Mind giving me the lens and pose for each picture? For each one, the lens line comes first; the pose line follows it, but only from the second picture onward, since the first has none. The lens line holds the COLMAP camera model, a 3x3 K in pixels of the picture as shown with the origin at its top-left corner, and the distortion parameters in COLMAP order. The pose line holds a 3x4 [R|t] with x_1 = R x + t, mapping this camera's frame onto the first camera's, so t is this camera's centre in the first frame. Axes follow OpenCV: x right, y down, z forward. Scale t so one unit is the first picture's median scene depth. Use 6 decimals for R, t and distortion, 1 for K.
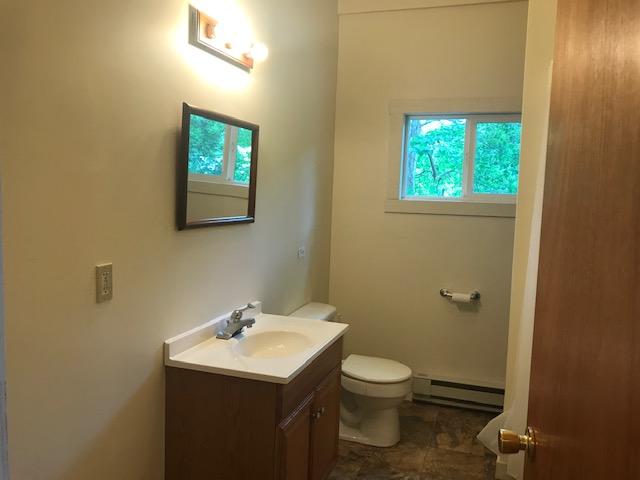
lens RADIAL K [[533.7, 0, 320.0], [0, 533.7, 240.0], [0, 0, 1]] dist [-0.000891, 0.001082]
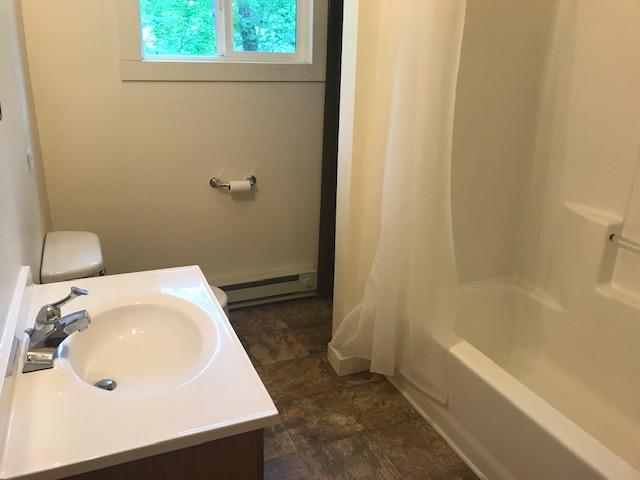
lens RADIAL K [[522.7, 0, 320.0], [0, 522.7, 240.0], [0, 0, 1]] dist [0.000356, -0.001489]
pose [[0.746938, -0.230070, 0.623820, -0.168026], [0.060772, 0.957921, 0.280524, -0.031538], [-0.662111, -0.171623, 0.729490, 0.318627]]
